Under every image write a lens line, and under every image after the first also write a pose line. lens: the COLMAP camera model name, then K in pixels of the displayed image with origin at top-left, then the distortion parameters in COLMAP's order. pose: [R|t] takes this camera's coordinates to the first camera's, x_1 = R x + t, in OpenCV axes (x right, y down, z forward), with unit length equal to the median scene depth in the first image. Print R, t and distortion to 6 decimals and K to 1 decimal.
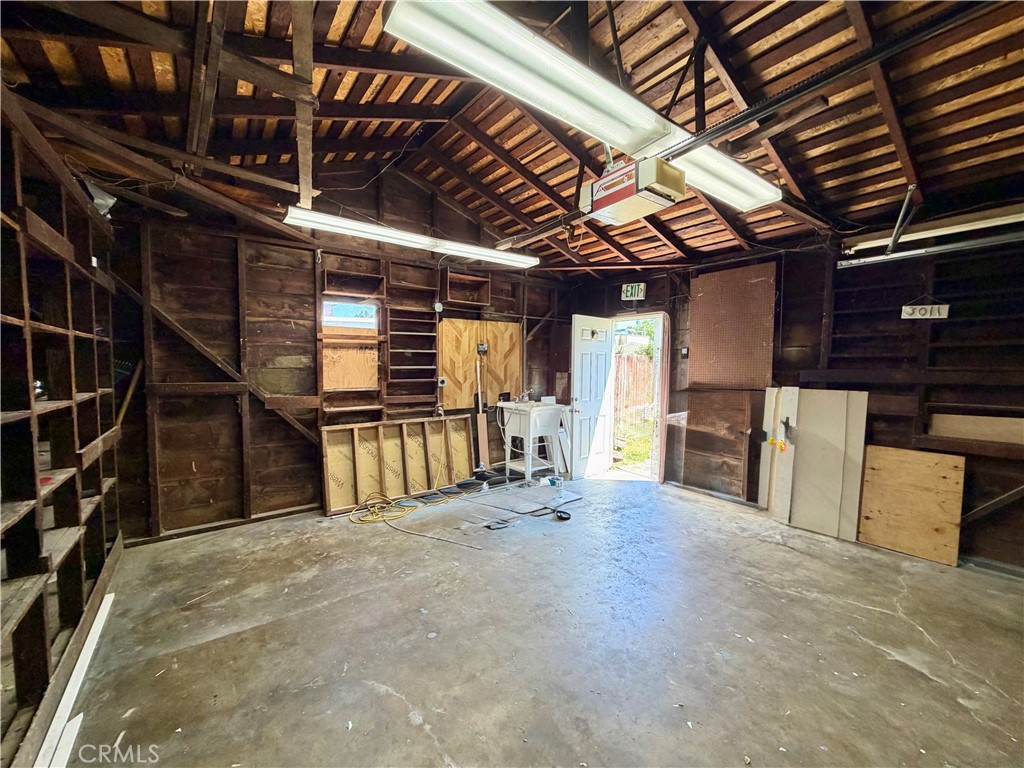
lens RADIAL K [[408.7, 0, 508.4], [0, 408.7, 384.0], [0, 0, 1]] dist [-0.001186, 0.000603]
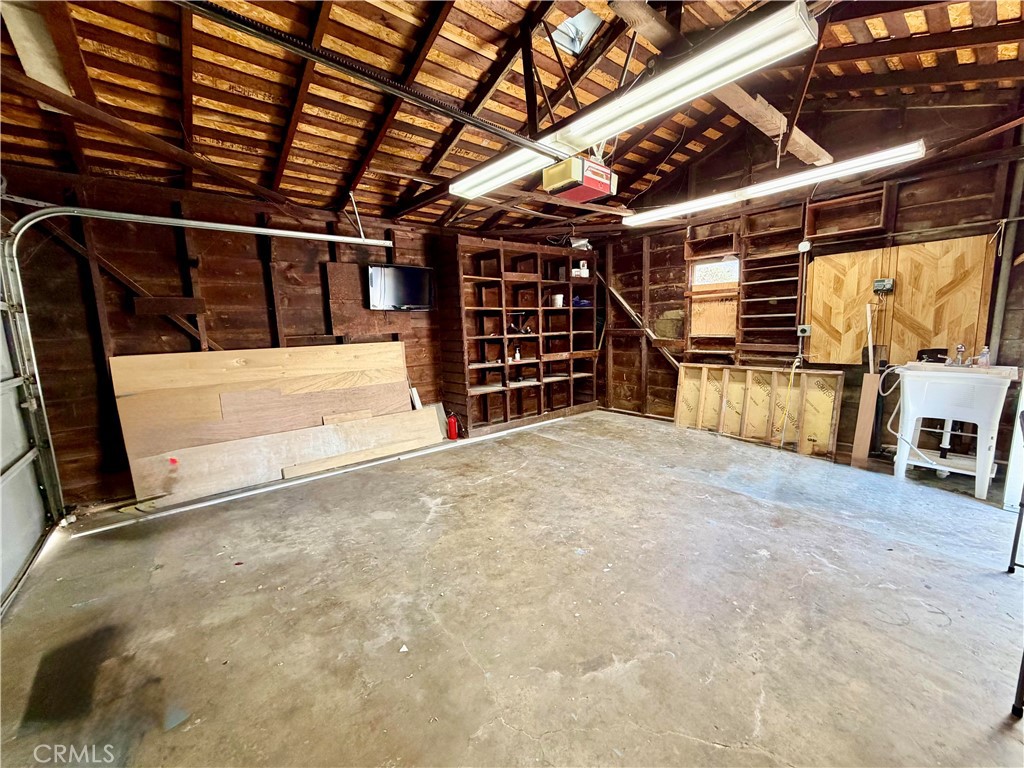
lens RADIAL K [[408.7, 0, 508.4], [0, 408.7, 384.0], [0, 0, 1]] dist [-0.001186, 0.000603]
pose [[0.038509, 0.139539, -0.989467, 0.809032], [-0.017141, 0.990148, 0.138968, -0.003523], [0.999111, 0.011609, 0.040522, 0.353144]]
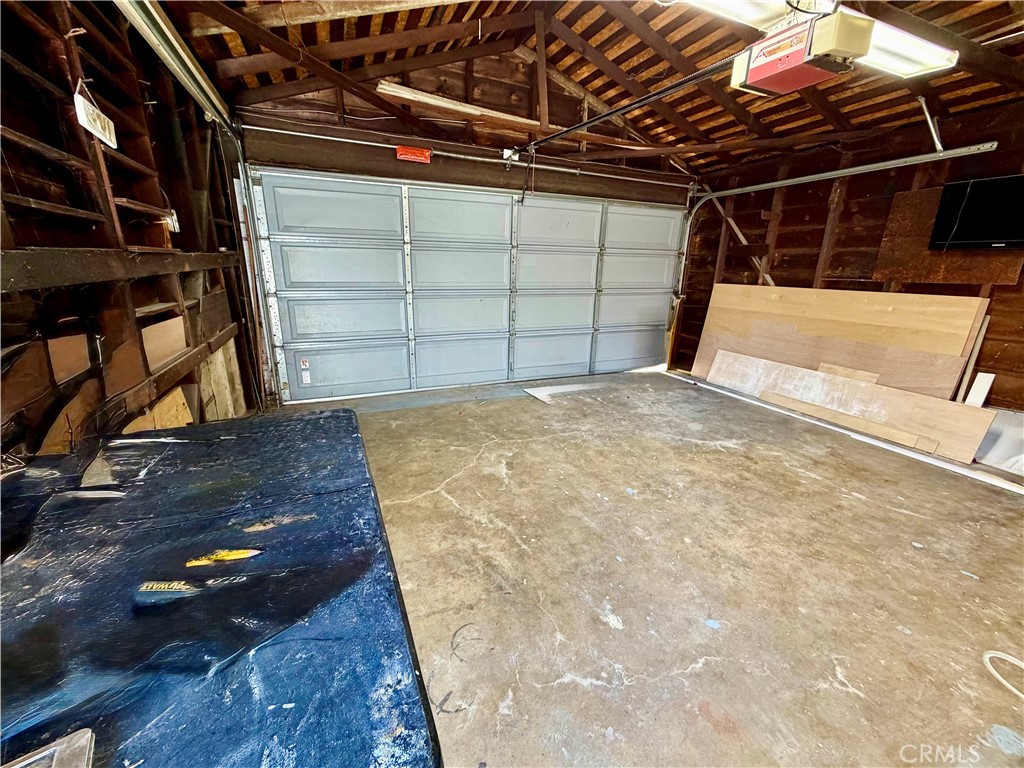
lens RADIAL K [[408.7, 0, 508.4], [0, 408.7, 384.0], [0, 0, 1]] dist [-0.001186, 0.000603]
pose [[-0.970090, -0.089028, 0.225830, 0.311018], [-0.012393, 0.947268, 0.320203, -0.036961], [-0.242428, 0.307827, -0.920039, 1.063701]]
